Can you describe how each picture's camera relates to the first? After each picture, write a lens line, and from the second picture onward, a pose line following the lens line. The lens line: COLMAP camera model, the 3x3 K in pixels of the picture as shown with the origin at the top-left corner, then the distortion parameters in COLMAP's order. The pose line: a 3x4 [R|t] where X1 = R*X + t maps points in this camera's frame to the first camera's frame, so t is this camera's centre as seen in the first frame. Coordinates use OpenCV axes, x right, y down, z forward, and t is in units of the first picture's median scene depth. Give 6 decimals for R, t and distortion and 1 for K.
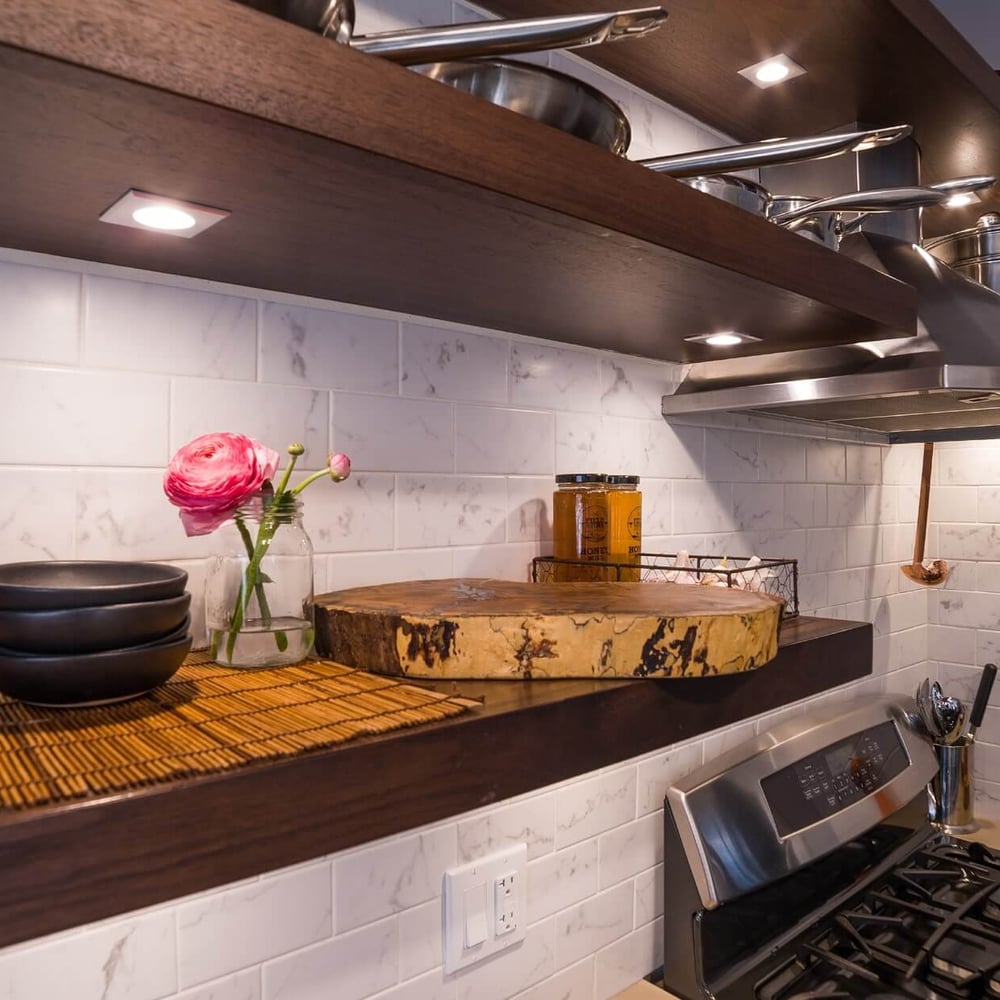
lens RADIAL K [[789.0, 0, 442.3], [0, 789.0, 492.5], [0, 0, 1]] dist [-0.126147, 0.063829]
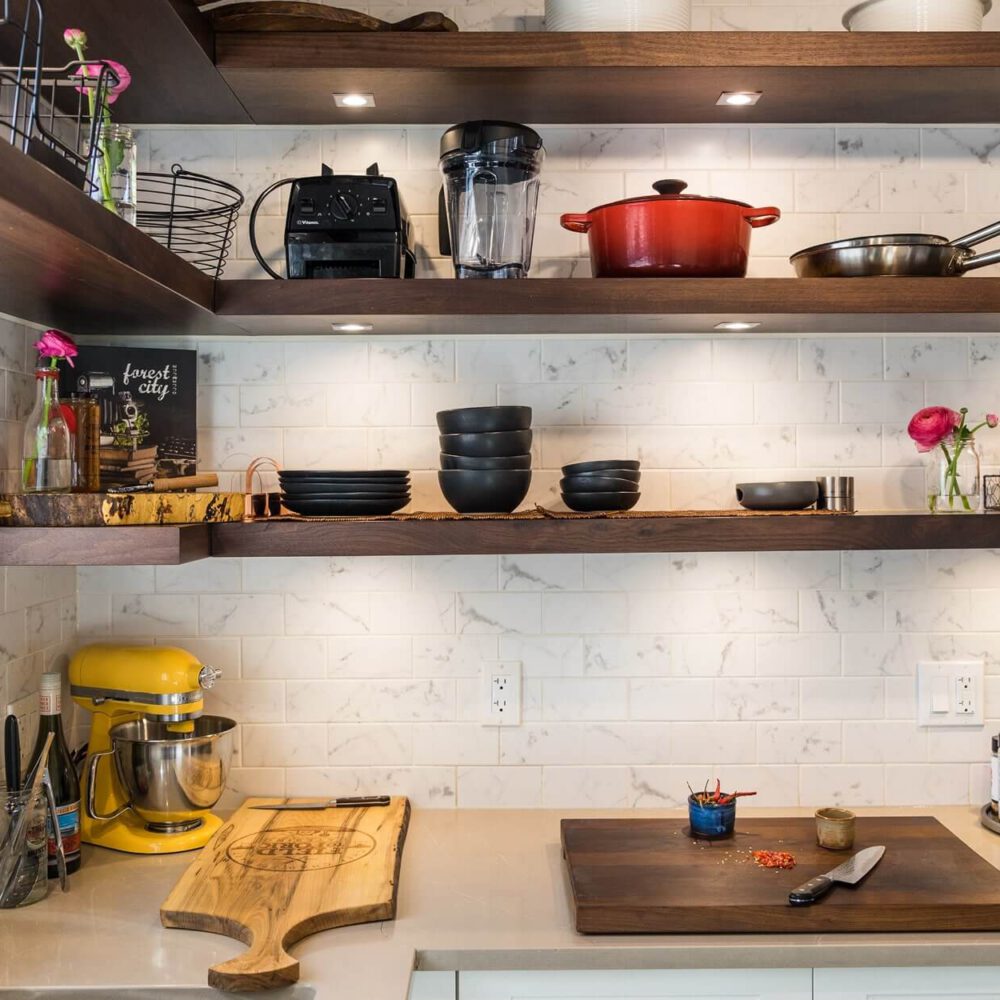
lens RADIAL K [[1077.6, 0, 532.7], [0, 1077.6, 465.8], [0, 0, 1]] dist [-0.032638, 0.000000]
pose [[0.787404, -0.011272, -0.616334, 0.833755], [0.012811, 0.999916, -0.001921, 0.066966], [0.616304, -0.006383, 0.787483, -1.433470]]
